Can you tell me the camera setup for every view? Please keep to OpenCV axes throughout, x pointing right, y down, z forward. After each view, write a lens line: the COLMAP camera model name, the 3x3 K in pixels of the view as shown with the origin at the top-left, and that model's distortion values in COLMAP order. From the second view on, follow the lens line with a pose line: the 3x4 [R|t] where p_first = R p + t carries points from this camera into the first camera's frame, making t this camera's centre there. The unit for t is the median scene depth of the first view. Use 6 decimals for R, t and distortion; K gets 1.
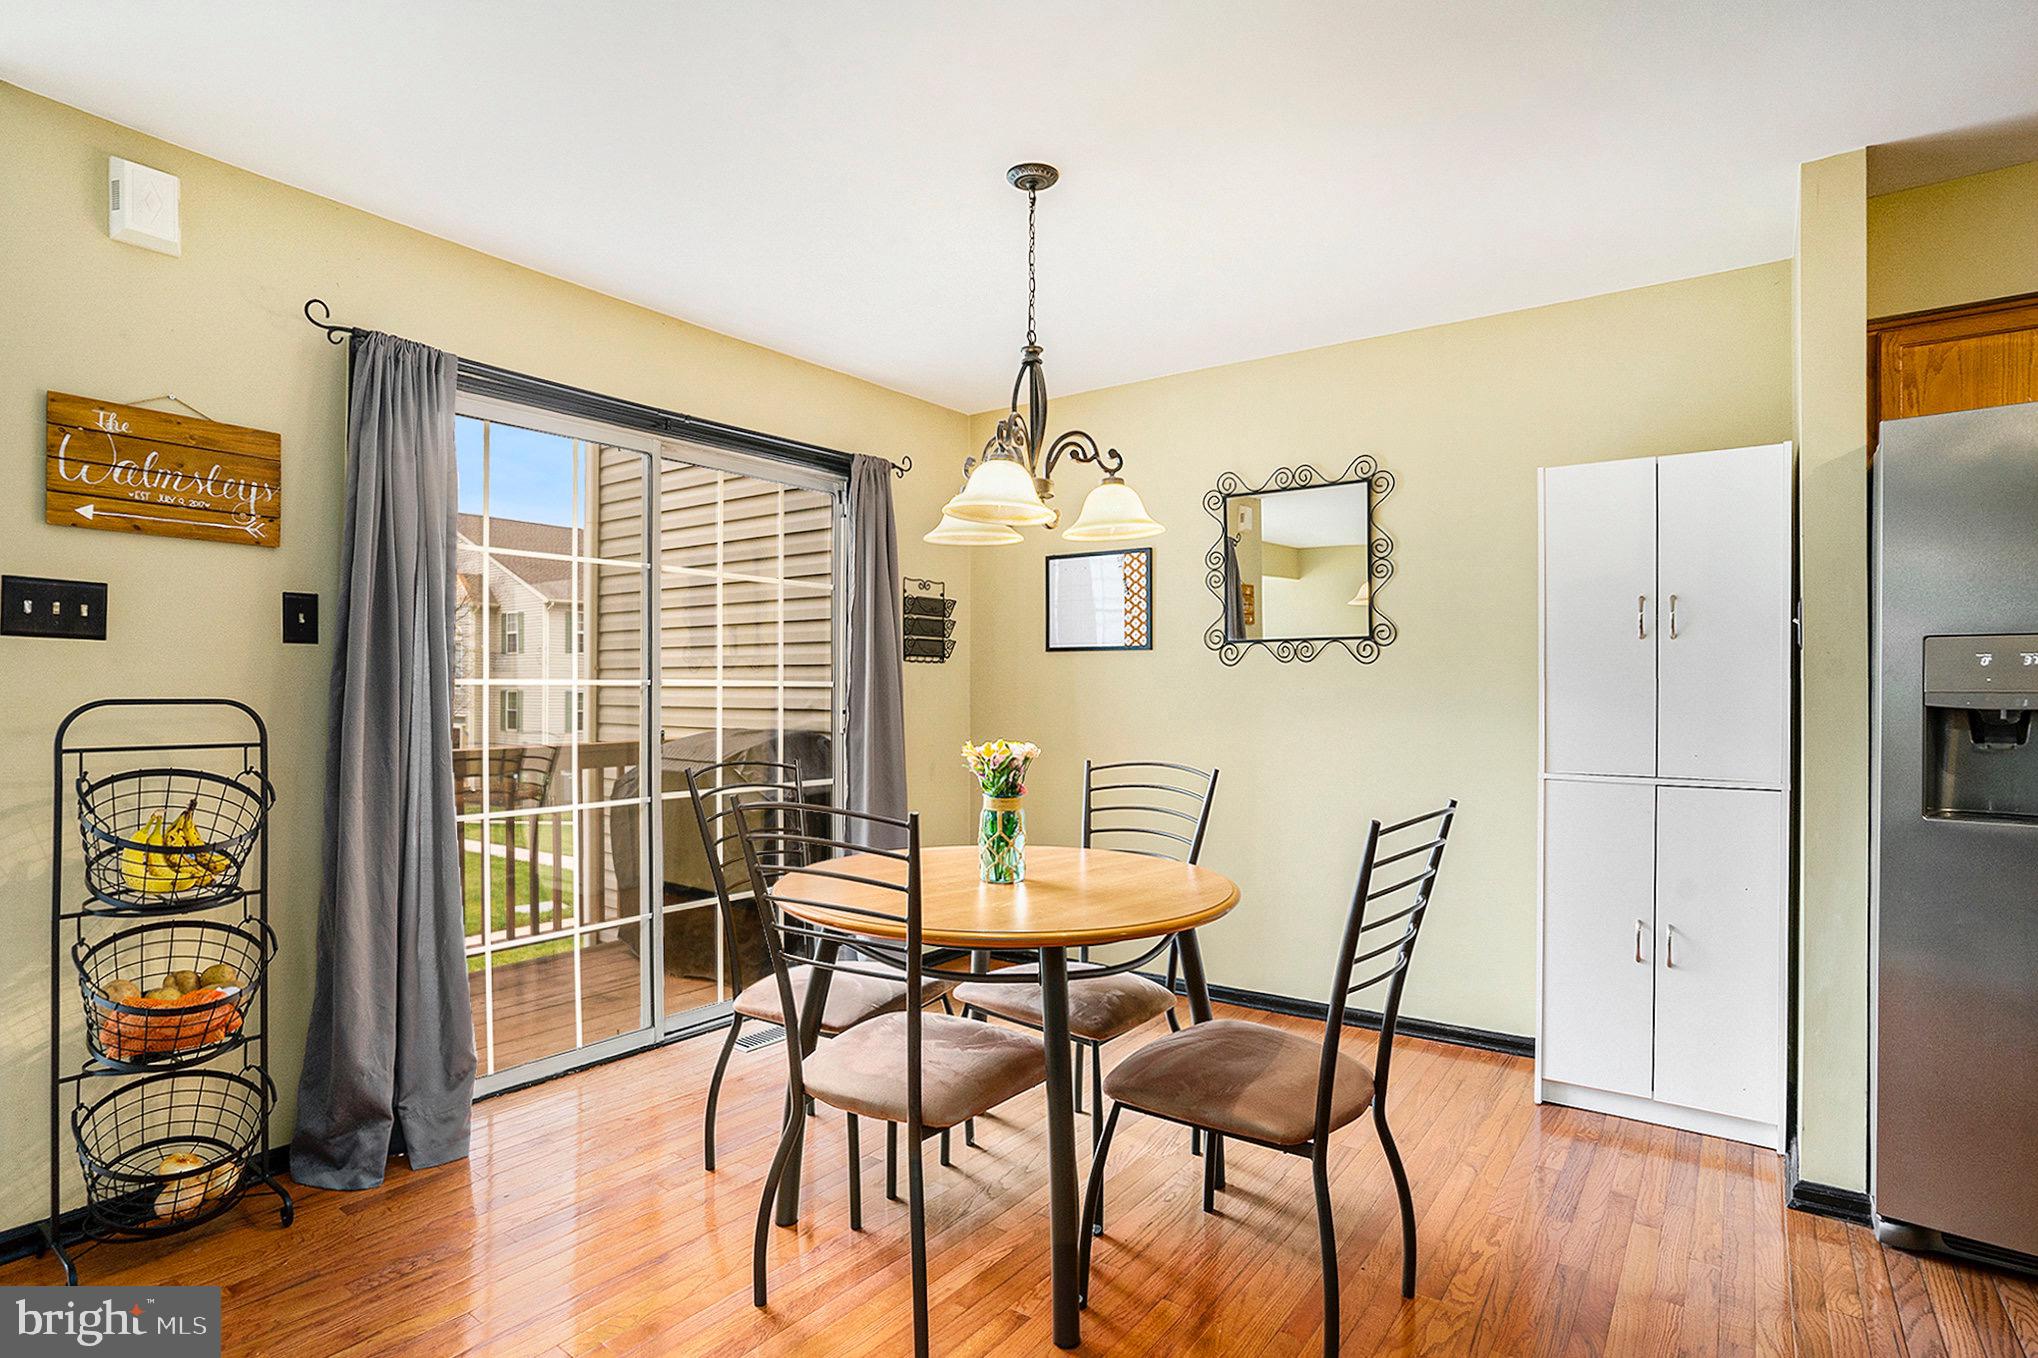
lens RADIAL K [[1034.9, 0, 1019.0], [0, 1034.9, 679.0], [0, 0, 1]] dist [-0.041250, 0.011686]
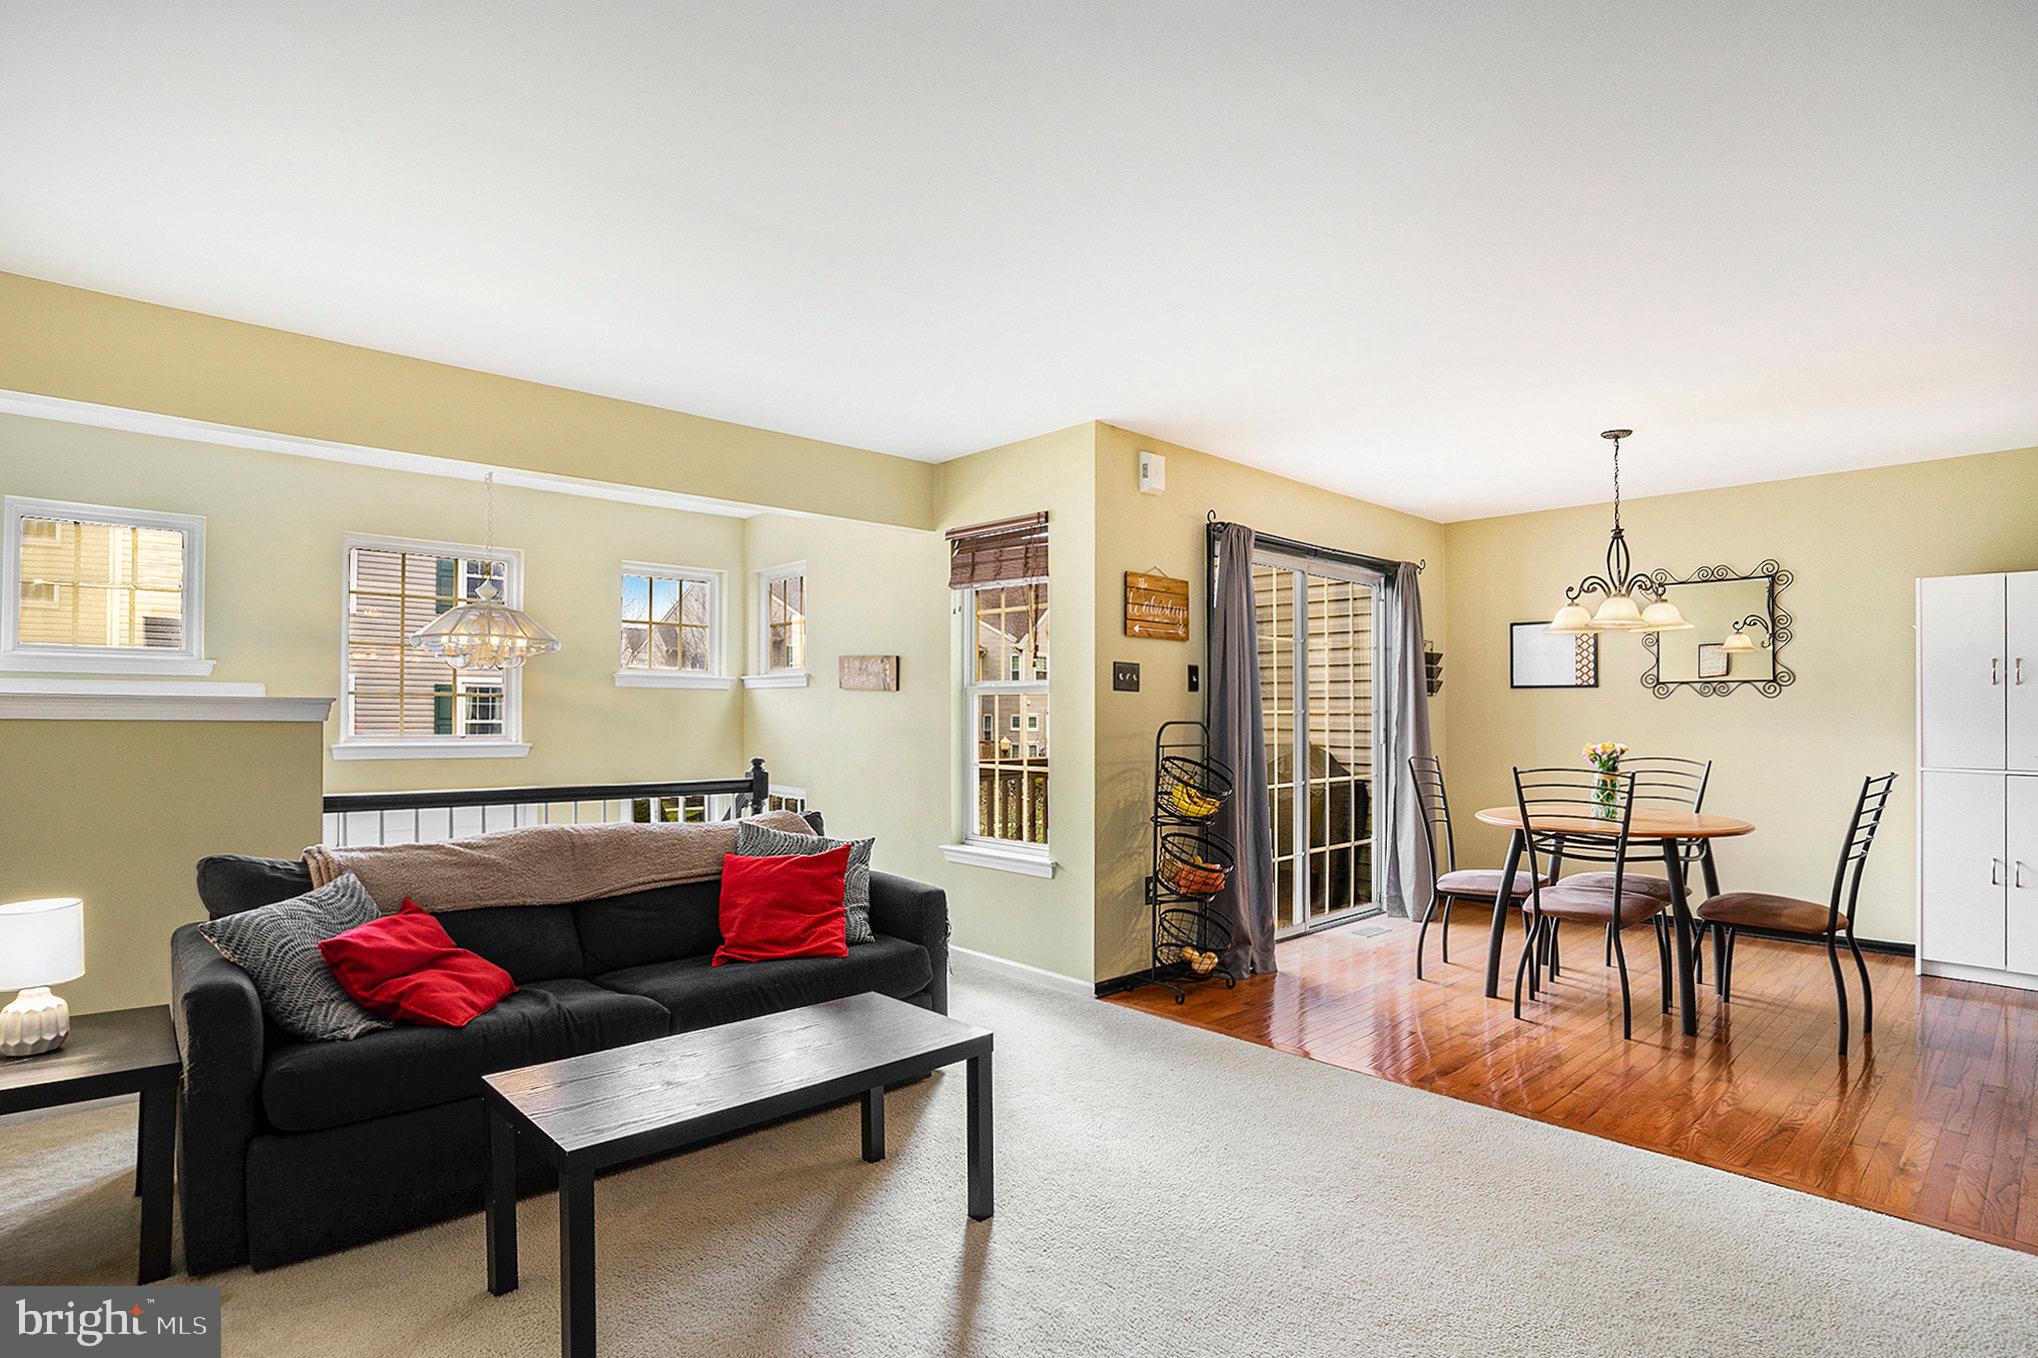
lens RADIAL K [[1034.9, 0, 1019.0], [0, 1034.9, 679.0], [0, 0, 1]] dist [-0.041250, 0.011686]
pose [[0.983574, -0.006813, -0.180375, -0.586272], [0.002564, 0.999714, -0.023779, -0.011539], [0.180486, 0.022926, 0.983310, -0.809734]]
